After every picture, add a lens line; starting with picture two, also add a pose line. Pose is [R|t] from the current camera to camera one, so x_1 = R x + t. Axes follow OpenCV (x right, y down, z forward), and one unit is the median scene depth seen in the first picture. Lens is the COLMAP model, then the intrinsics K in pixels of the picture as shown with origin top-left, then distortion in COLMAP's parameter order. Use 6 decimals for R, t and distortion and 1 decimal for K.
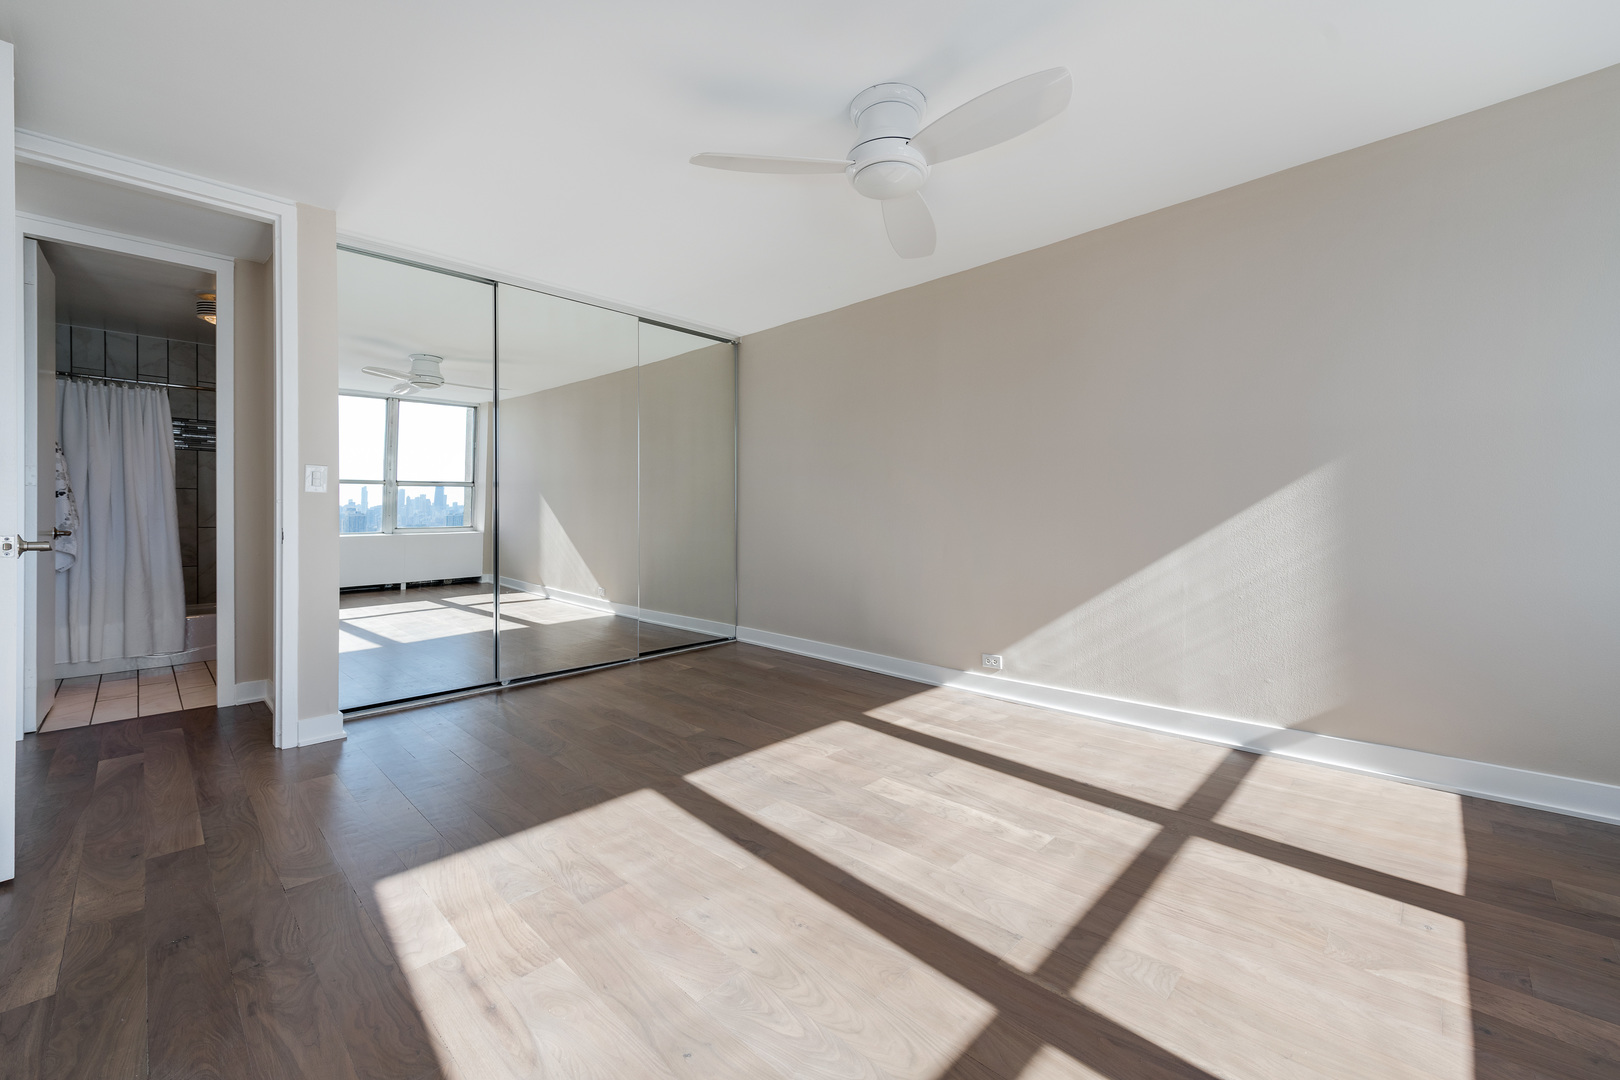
lens RADIAL K [[636.9, 0, 830.5], [0, 636.9, 525.7], [0, 0, 1]] dist [0.011350, -0.001618]
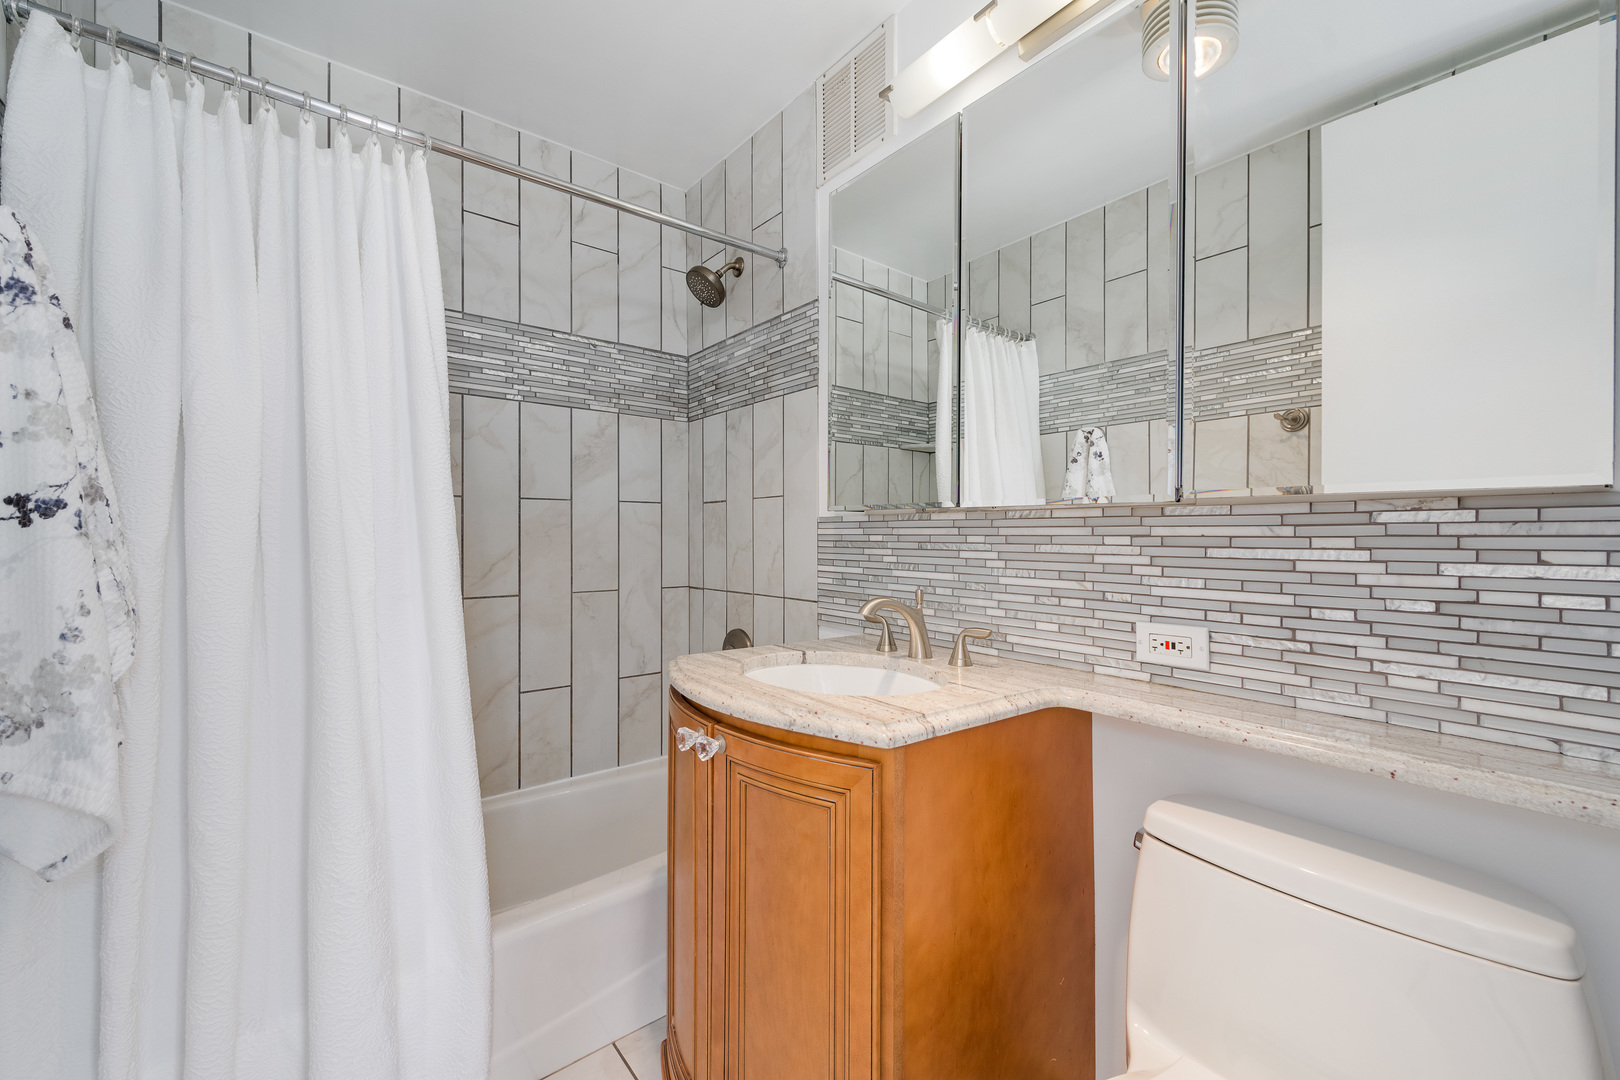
lens RADIAL K [[677.5, 0, 847.0], [0, 677.5, 553.3], [0, 0, 1]] dist [0.014010, -0.002389]
pose [[0.992147, -0.002347, -0.125056, -0.880201], [0.001643, 0.999982, -0.005731, -0.032465], [0.125067, 0.005480, 0.992133, 0.783916]]
